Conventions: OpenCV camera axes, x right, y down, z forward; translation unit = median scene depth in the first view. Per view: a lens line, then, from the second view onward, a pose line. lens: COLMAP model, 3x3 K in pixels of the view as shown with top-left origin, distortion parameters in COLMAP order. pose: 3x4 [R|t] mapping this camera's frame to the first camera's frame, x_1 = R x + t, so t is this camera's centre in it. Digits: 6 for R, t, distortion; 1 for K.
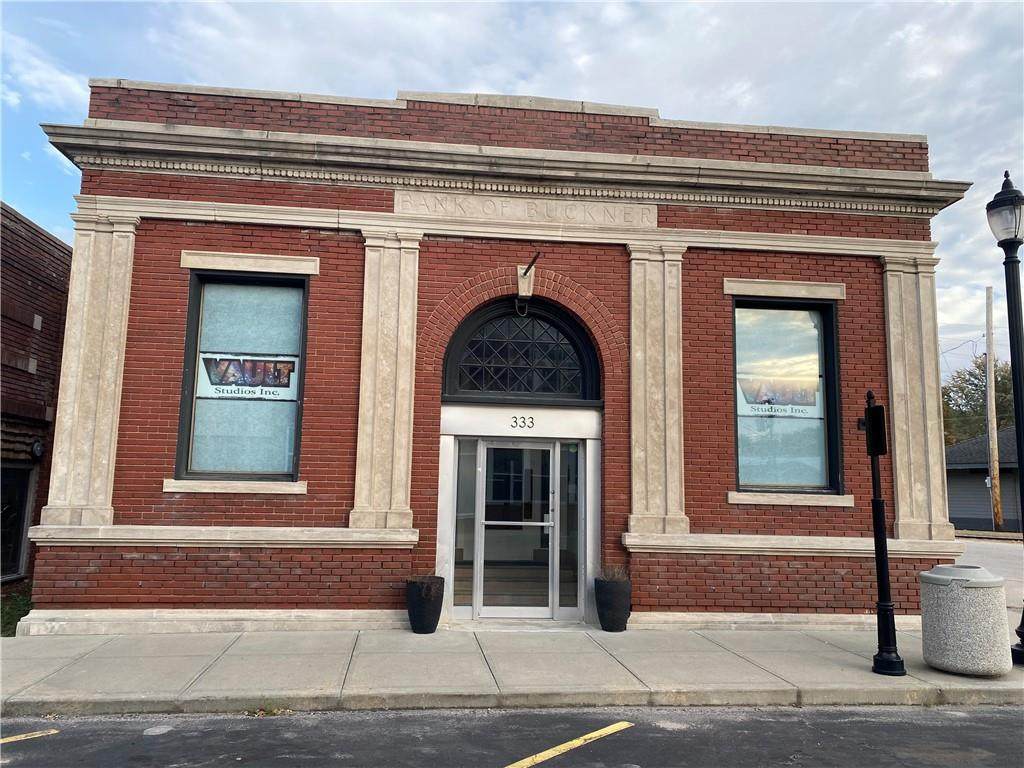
lens RADIAL K [[778.7, 0, 511.0], [0, 778.7, 380.2], [0, 0, 1]] dist [0.047564, -0.040497]
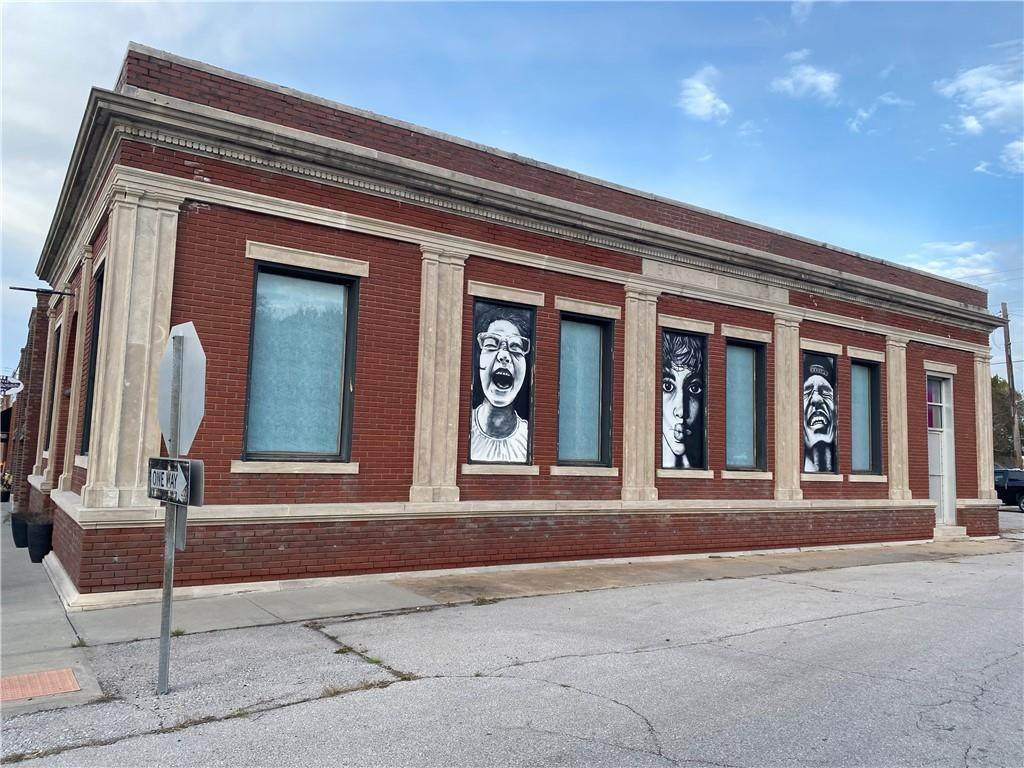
lens RADIAL K [[778.7, 0, 469.9], [0, 778.7, 376.7], [0, 0, 1]] dist [0.047564, -0.040497]
pose [[0.886163, 0.047935, 0.460887, -0.646628], [-0.063115, 0.997852, 0.017572, -0.023245], [-0.459055, -0.044661, 0.887285, -0.061586]]
